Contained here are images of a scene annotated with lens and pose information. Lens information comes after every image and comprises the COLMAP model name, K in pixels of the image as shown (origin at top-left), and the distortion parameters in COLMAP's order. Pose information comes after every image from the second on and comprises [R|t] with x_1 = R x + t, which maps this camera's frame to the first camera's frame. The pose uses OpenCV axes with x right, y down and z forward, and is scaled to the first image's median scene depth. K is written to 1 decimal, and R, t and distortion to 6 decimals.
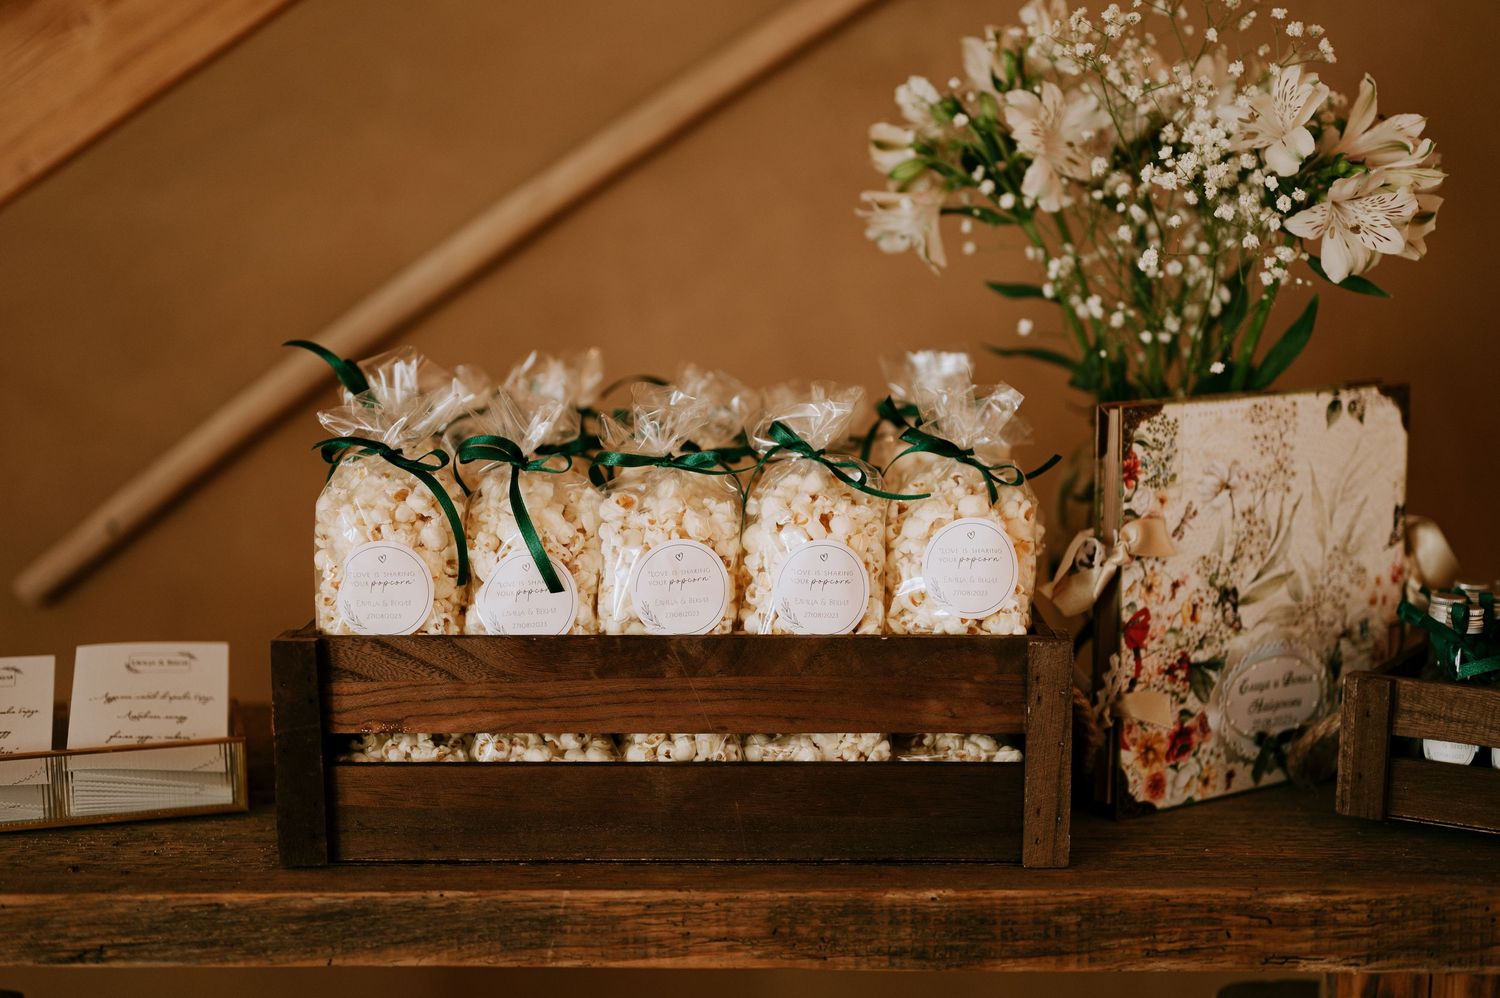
lens RADIAL K [[2177.9, 0, 759.7], [0, 2177.9, 490.0], [0, 0, 1]] dist [-0.001513, 0.000000]
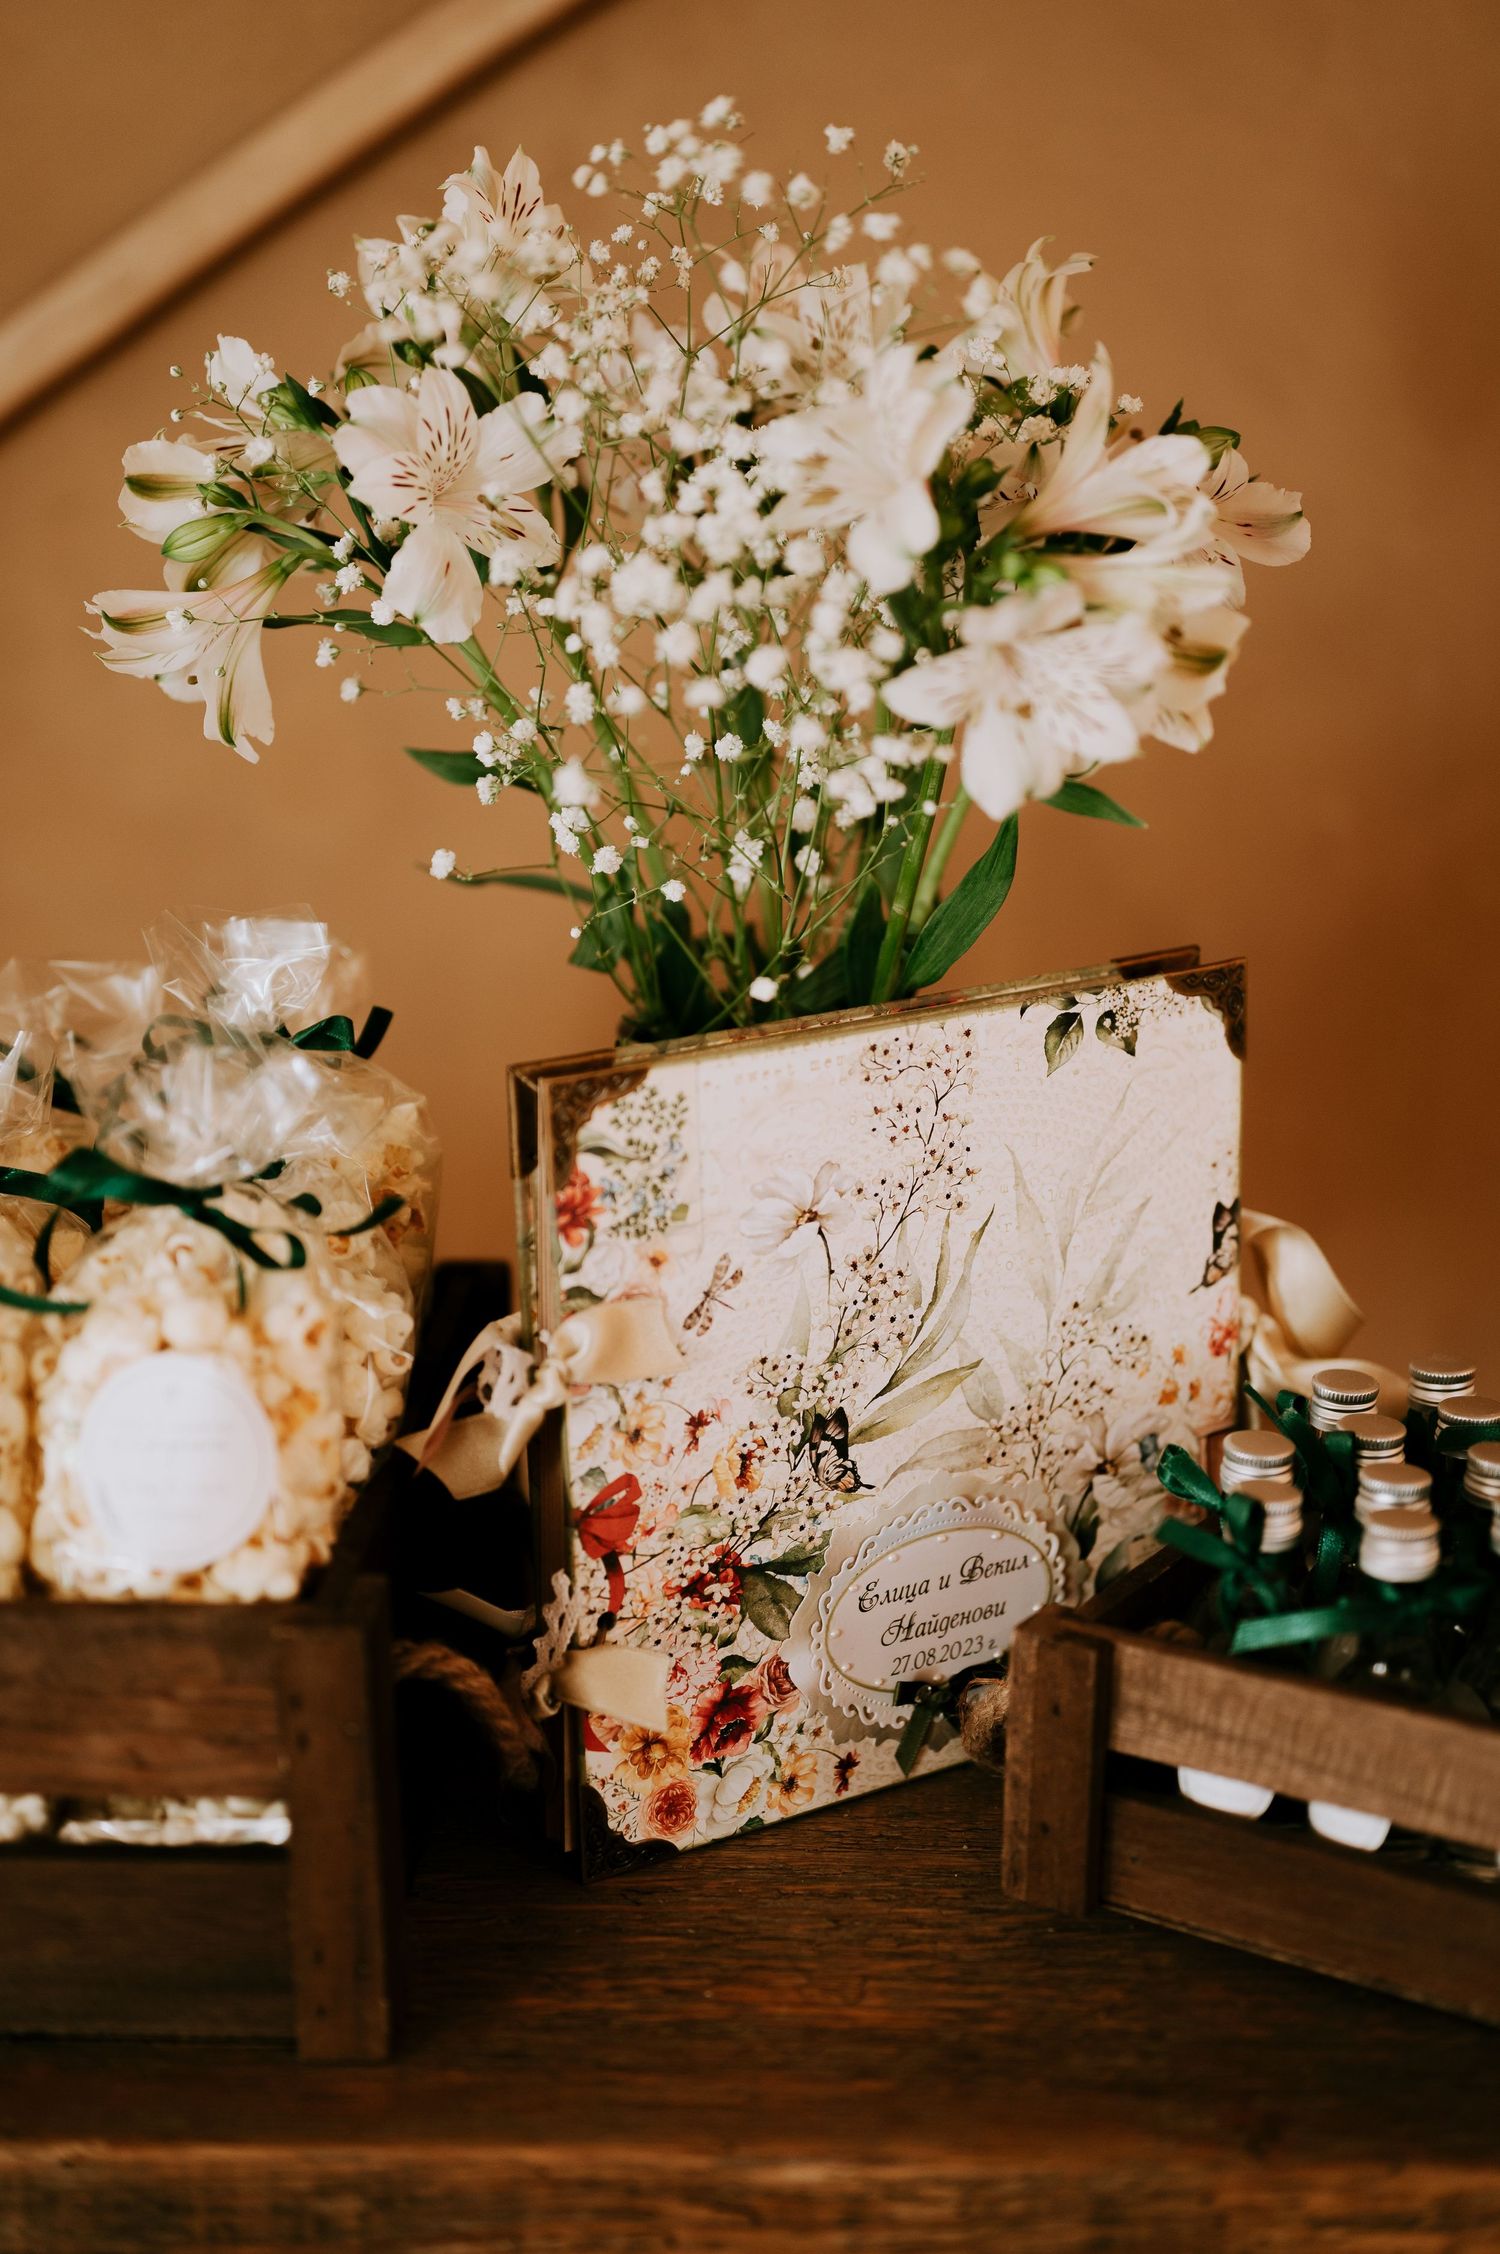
lens RADIAL K [[3272.6, 0, 729.5], [0, 3272.6, 1139.8], [0, 0, 1]] dist [-0.001513, 0.000000]
pose [[0.998888, -0.005513, -0.046833, 0.246730], [0.012217, 0.989488, 0.144100, -0.132583], [0.045547, -0.144512, 0.988454, 0.298772]]
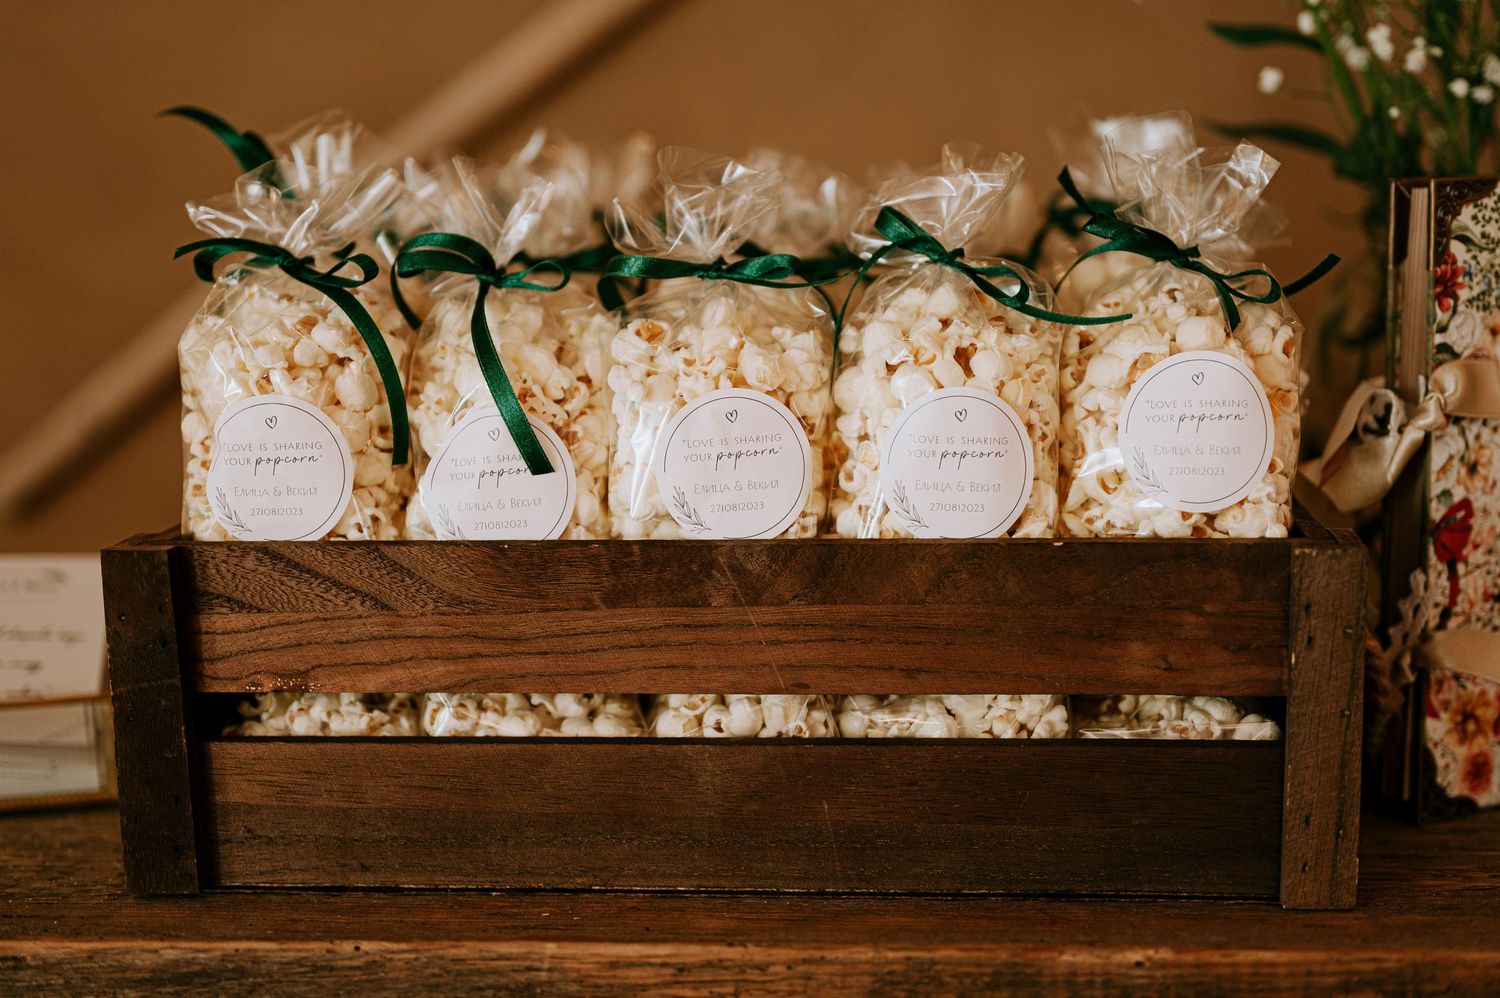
lens RADIAL K [[2177.9, 0, 759.7], [0, 2177.9, 504.1], [0, 0, 1]] dist [-0.001513, 0.000000]
pose [[0.996916, -0.004091, -0.078371, 0.020193], [0.007028, 0.999282, 0.037243, 0.031782], [0.078162, -0.037679, 0.996228, 0.358916]]
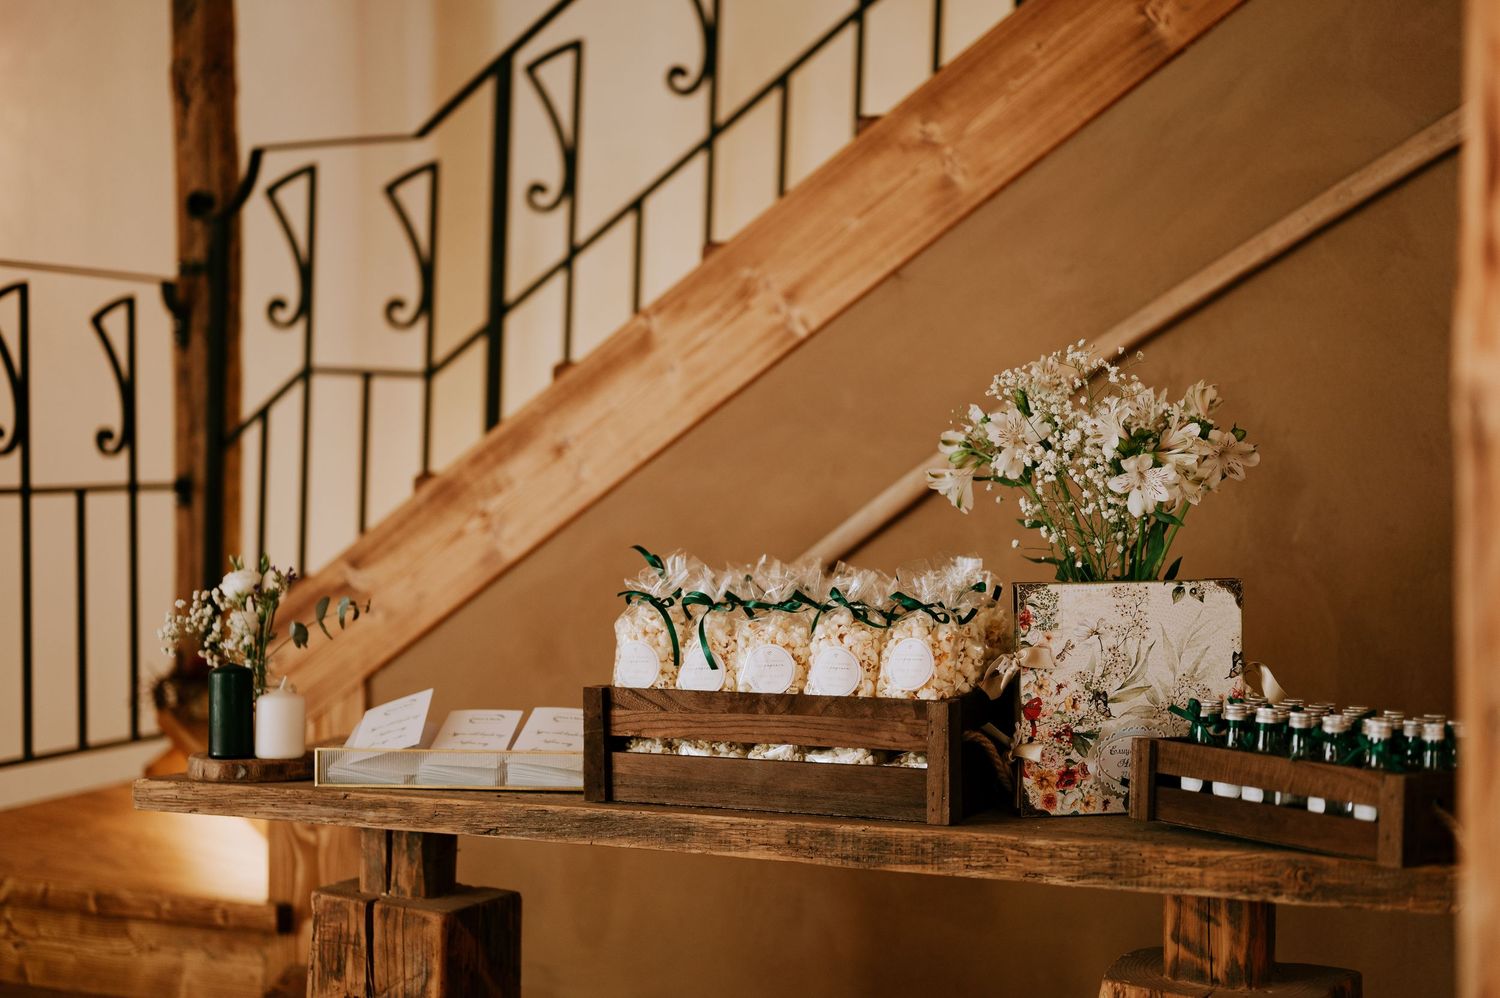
lens RADIAL K [[2177.9, 0, 727.7], [0, 2177.9, 510.6], [0, 0, 1]] dist [-0.001513, 0.000000]
pose [[0.898675, 0.002524, -0.438609, 0.769647], [-0.053840, 0.993056, -0.104599, 0.107540], [0.435299, 0.117615, 0.892570, -0.764261]]
